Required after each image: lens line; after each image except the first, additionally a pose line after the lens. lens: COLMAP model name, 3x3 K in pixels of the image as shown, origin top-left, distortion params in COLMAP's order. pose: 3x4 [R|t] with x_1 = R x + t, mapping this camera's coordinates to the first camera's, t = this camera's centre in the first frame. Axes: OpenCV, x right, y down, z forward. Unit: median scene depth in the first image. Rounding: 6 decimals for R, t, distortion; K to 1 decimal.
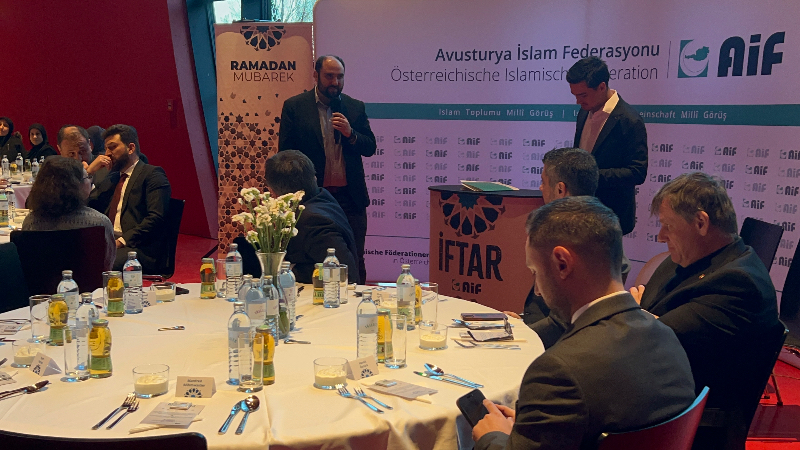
lens RADIAL K [[903.7, 0, 402.5], [0, 903.7, 249.0], [0, 0, 1]] dist [0.096163, 0.000000]
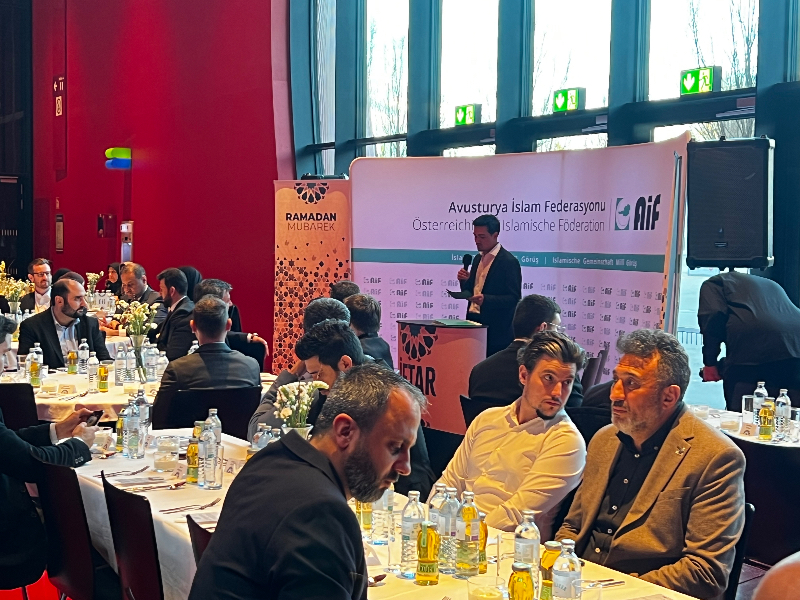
lens RADIAL K [[1289.5, 0, 395.2], [0, 1289.5, 307.7], [0, 0, 1]] dist [0.241441, 0.000000]
pose [[0.961800, 0.015131, -0.273336, 0.497323], [-0.044062, 0.994009, -0.100020, 0.086913], [0.270185, 0.108243, 0.956704, -0.642570]]
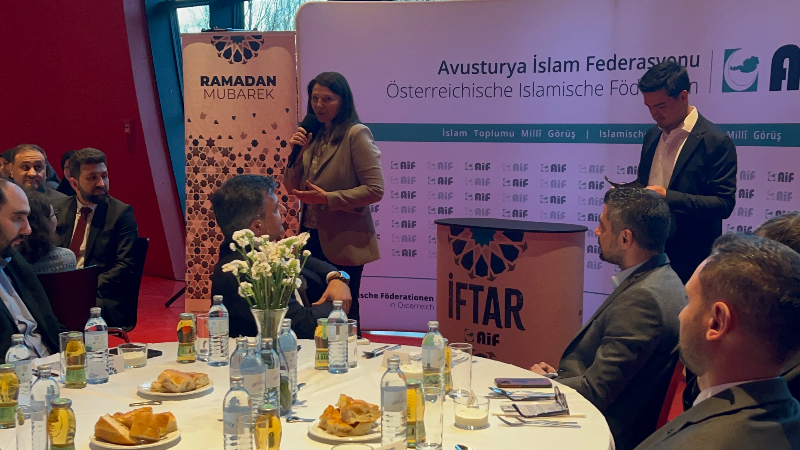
lens RADIAL K [[1020.9, 0, 400.0], [0, 1020.9, 254.6], [0, 0, 1]] dist [0.089421, 0.000000]
pose [[0.999862, -0.008358, 0.014330, -0.018653], [0.008790, 0.999501, -0.030329, -0.007371], [-0.014070, 0.030451, 0.999437, 0.035861]]
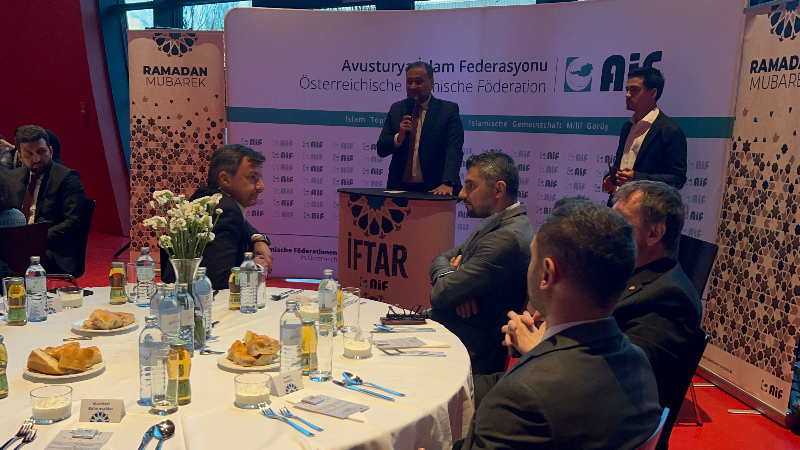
lens RADIAL K [[807.2, 0, 402.0], [0, 807.2, 242.1], [0, 0, 1]] dist [0.046813, 0.000000]
pose [[0.992592, -0.000275, 0.121494, -0.010762], [0.000470, 0.999999, -0.001576, -0.005408], [-0.121493, 0.001622, 0.992591, 0.058686]]
